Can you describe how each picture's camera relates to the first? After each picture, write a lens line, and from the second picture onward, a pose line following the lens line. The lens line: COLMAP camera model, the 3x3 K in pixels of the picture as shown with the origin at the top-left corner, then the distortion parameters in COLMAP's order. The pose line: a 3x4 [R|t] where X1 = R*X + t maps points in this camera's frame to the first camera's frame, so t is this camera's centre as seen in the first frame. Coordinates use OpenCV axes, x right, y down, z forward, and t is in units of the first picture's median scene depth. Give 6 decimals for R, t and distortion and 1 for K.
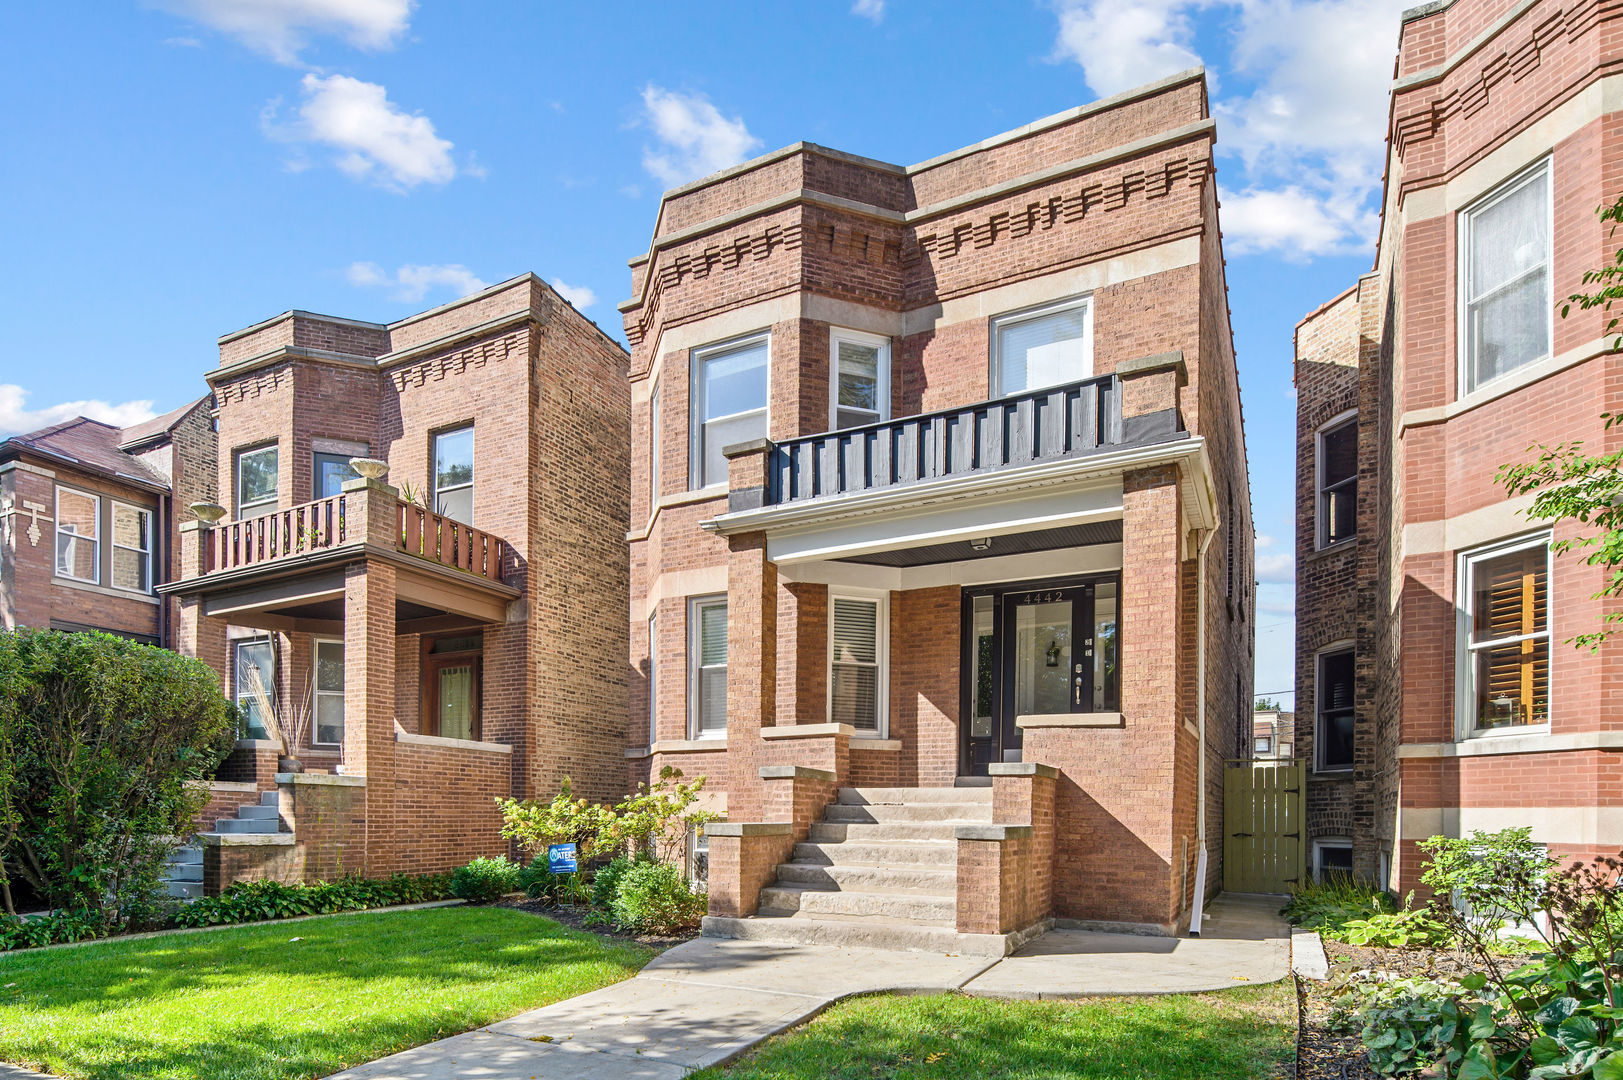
lens RADIAL K [[903.2, 0, 812.4], [0, 903.2, 821.3], [0, 0, 1]] dist [-0.003811, -0.005452]
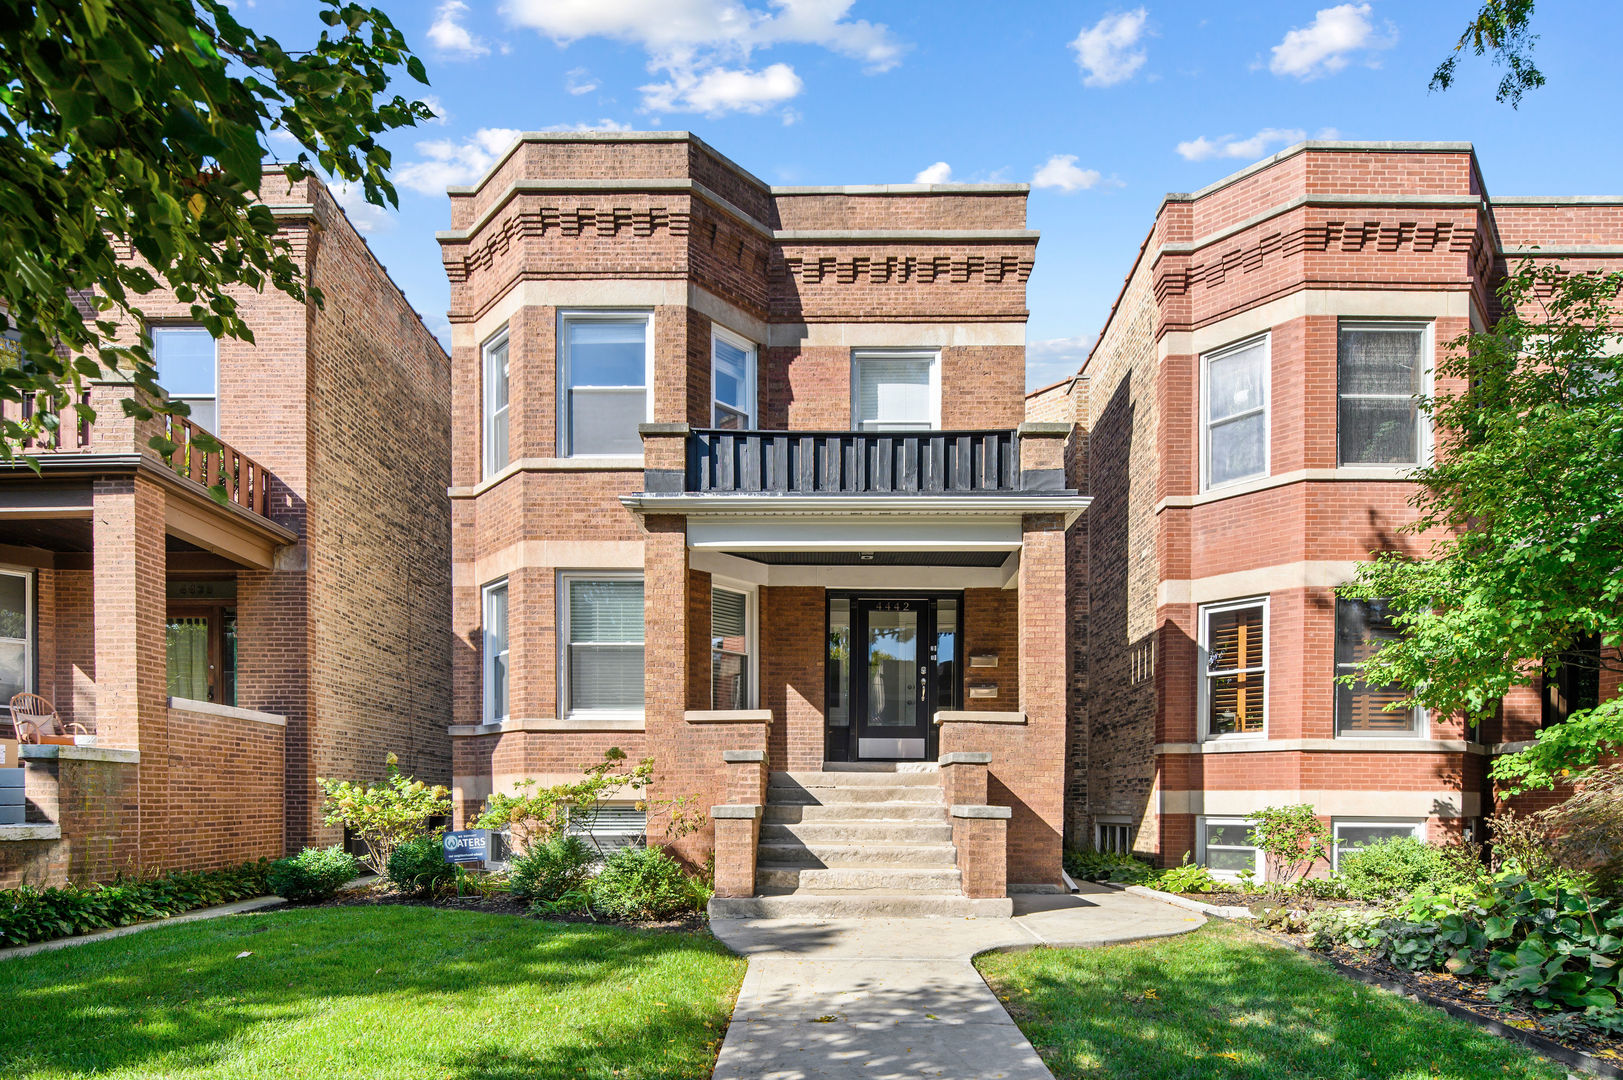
lens RADIAL K [[872.9, 0, 811.0], [0, 872.9, 811.0], [0, 0, 1]] dist [-0.001802, -0.007529]
pose [[0.893558, -0.010787, 0.448818, -0.335239], [0.005993, 0.999909, 0.012100, -0.002567], [-0.448908, -0.008122, 0.893541, 0.057982]]
